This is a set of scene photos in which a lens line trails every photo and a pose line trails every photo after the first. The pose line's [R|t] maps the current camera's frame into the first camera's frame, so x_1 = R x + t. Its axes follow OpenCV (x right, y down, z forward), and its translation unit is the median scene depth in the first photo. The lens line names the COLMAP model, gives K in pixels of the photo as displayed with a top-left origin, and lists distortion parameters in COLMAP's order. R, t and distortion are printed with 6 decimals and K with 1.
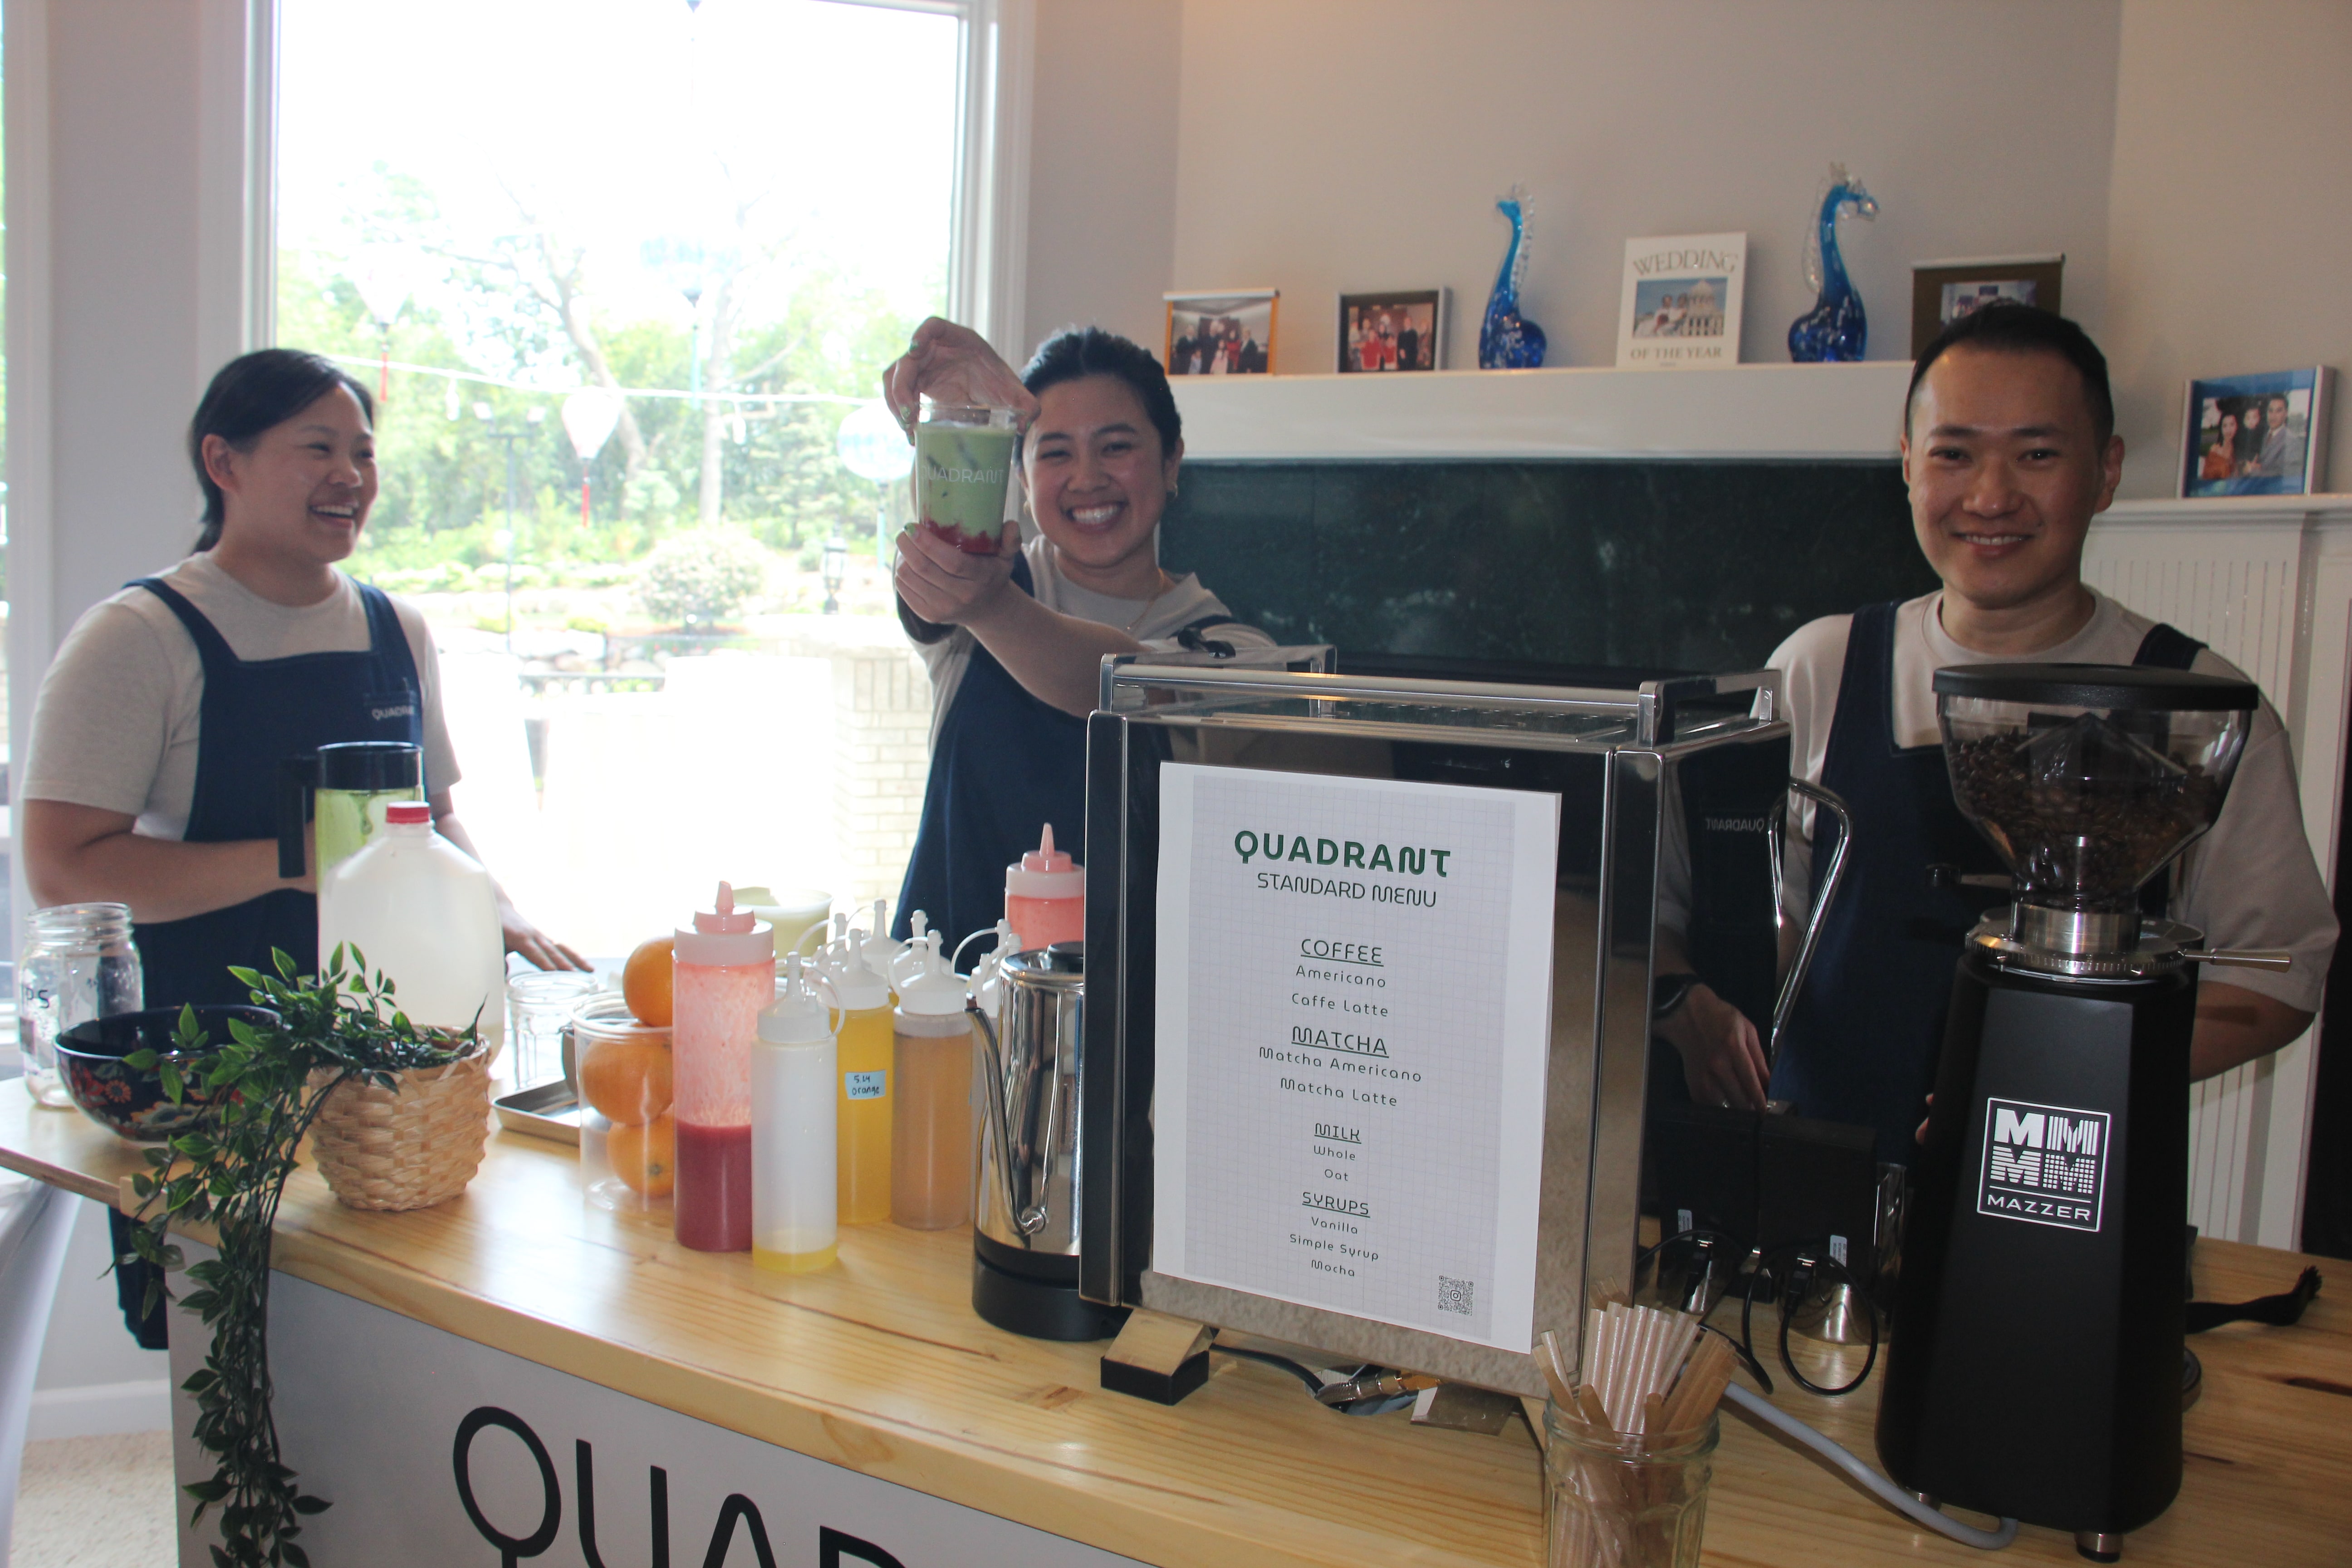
lens RADIAL K [[1914.4, 0, 1200.6], [0, 1914.4, 772.6], [0, 0, 1]] dist [-0.188903, 0.160138]
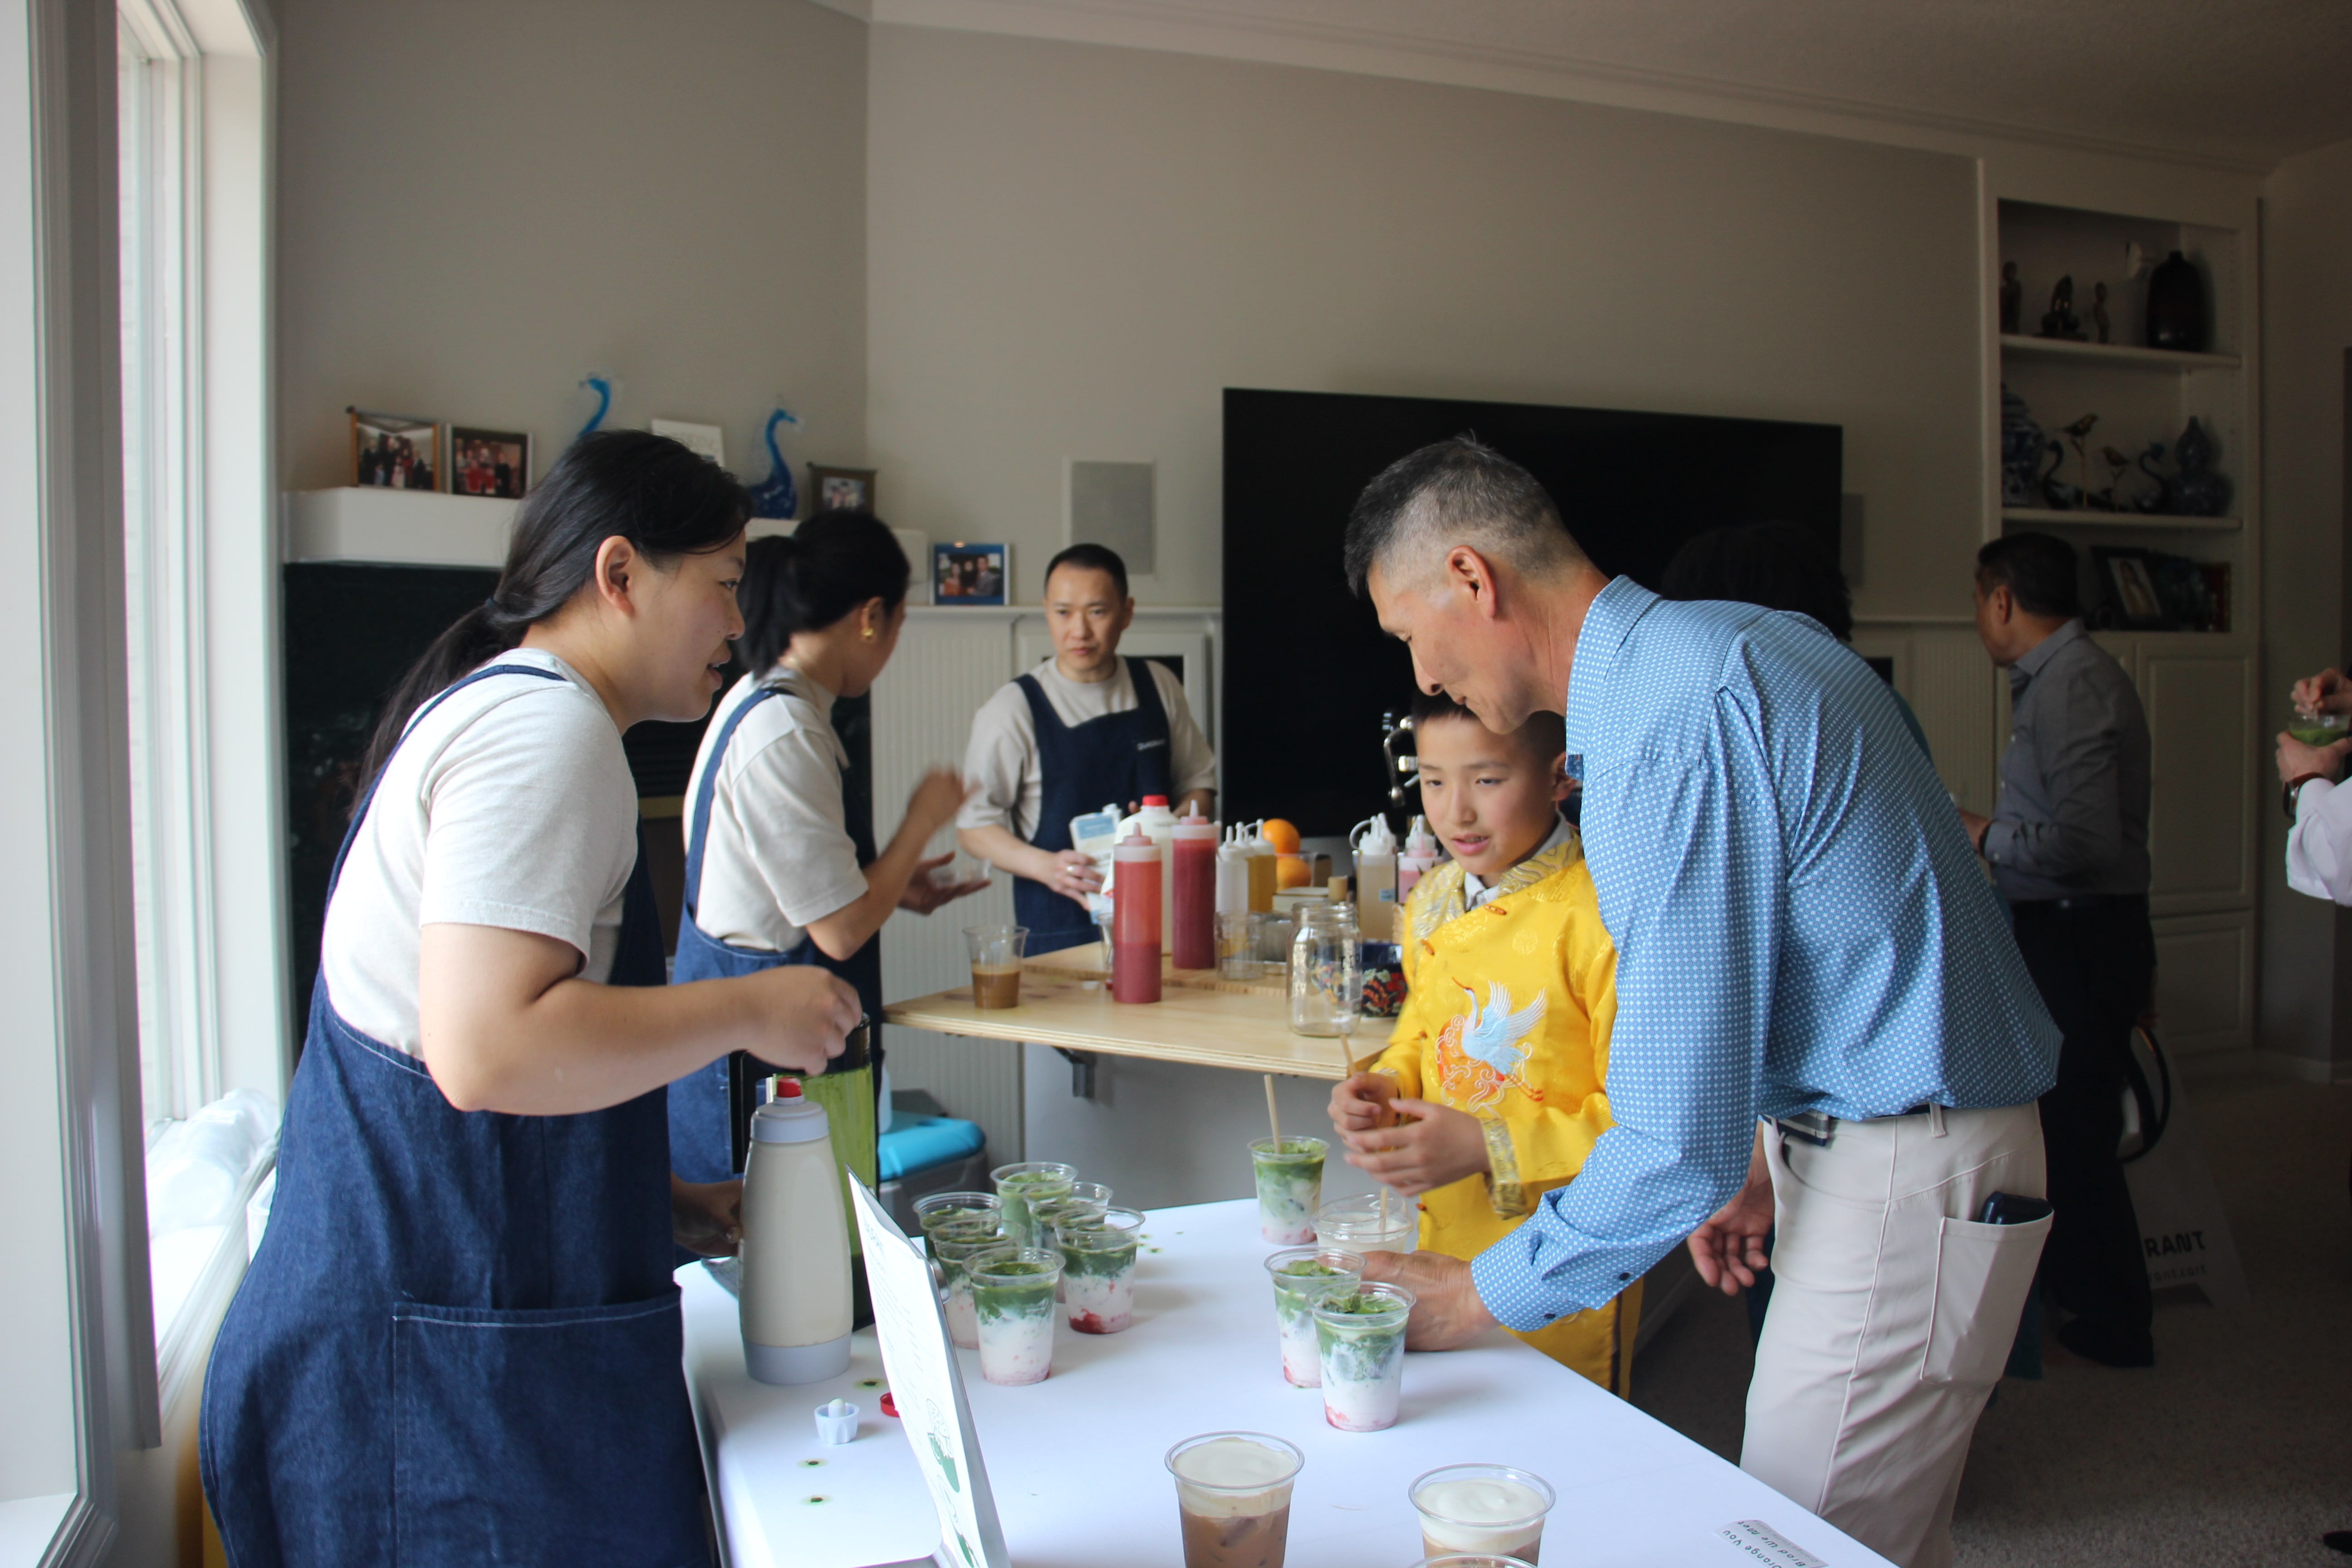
lens RADIAL K [[1930.8, 0, 1202.4], [0, 1930.8, 771.9], [0, 0, 1]] dist [-0.178191, 0.138480]
pose [[0.010031, -0.082388, 0.996550, -1.249284], [0.105450, 0.991130, 0.080879, -0.094172], [-0.994374, 0.104275, 0.018630, 0.600592]]
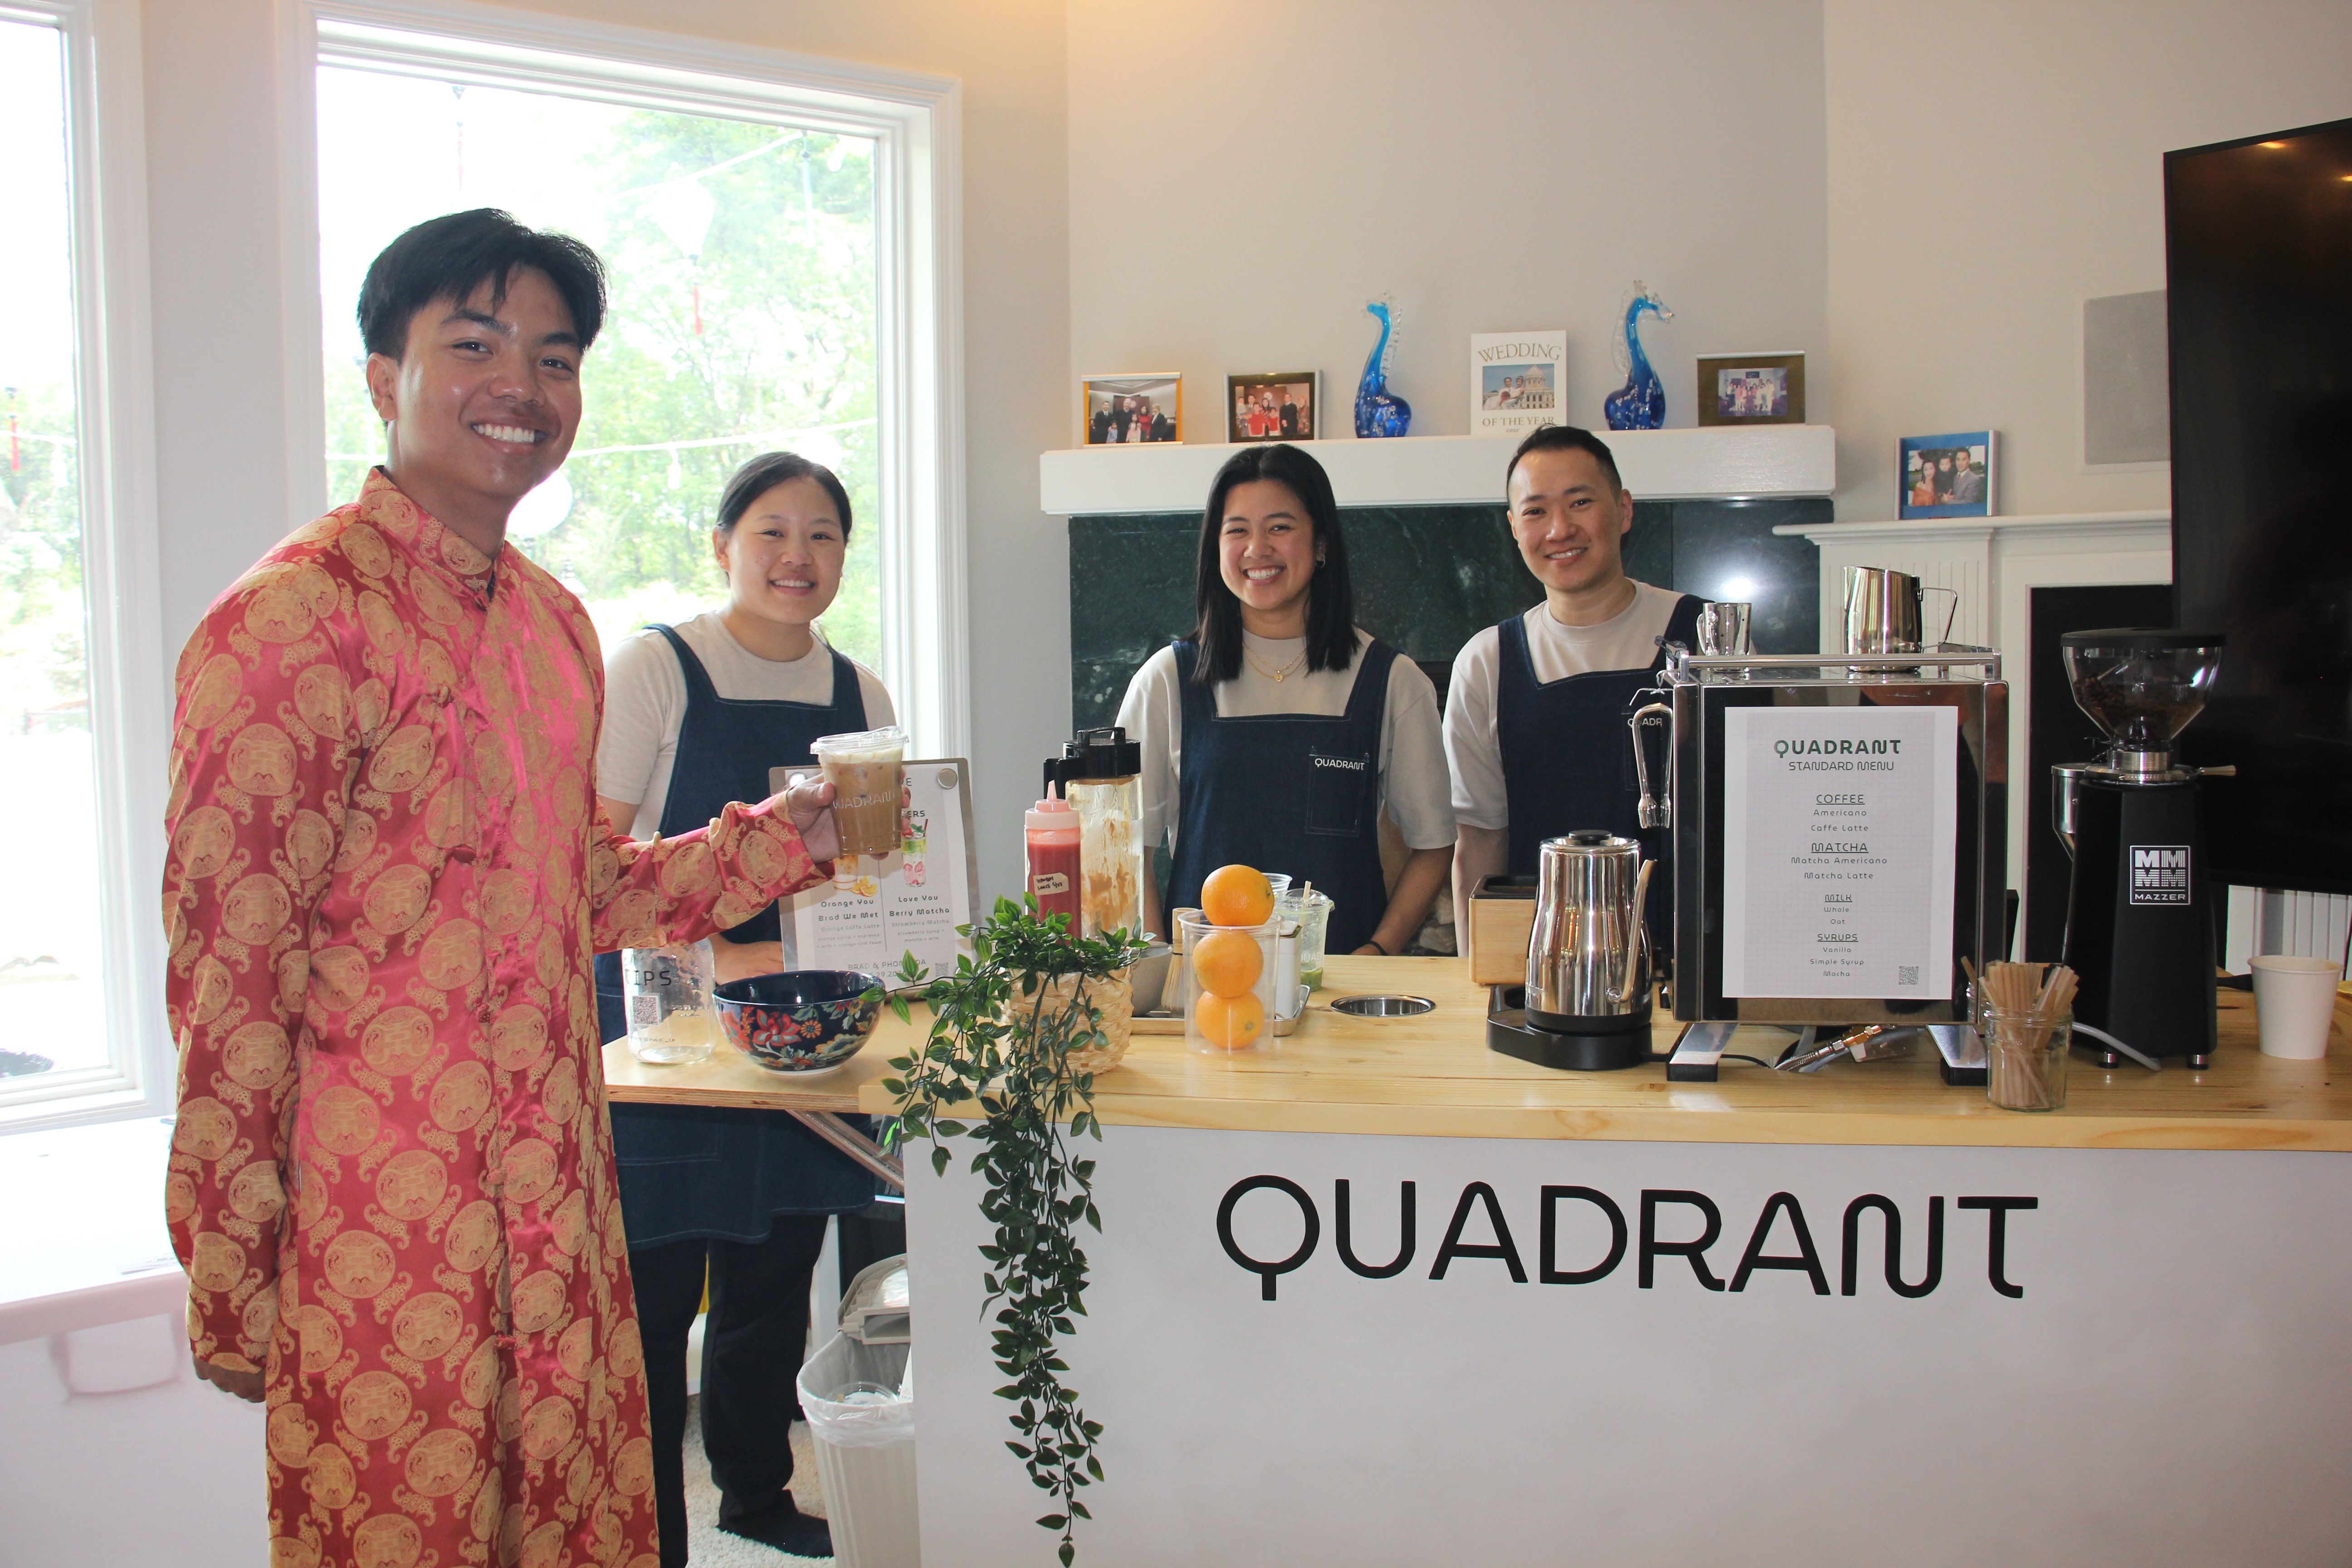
lens RADIAL K [[1930.8, 0, 1202.4], [0, 1930.8, 771.9], [0, 0, 1]] dist [-0.178191, 0.138480]
pose [[0.950337, -0.072600, 0.302638, -0.384350], [0.076574, 0.997063, -0.001269, 0.007294], [-0.301657, 0.024380, 0.953105, -0.209837]]
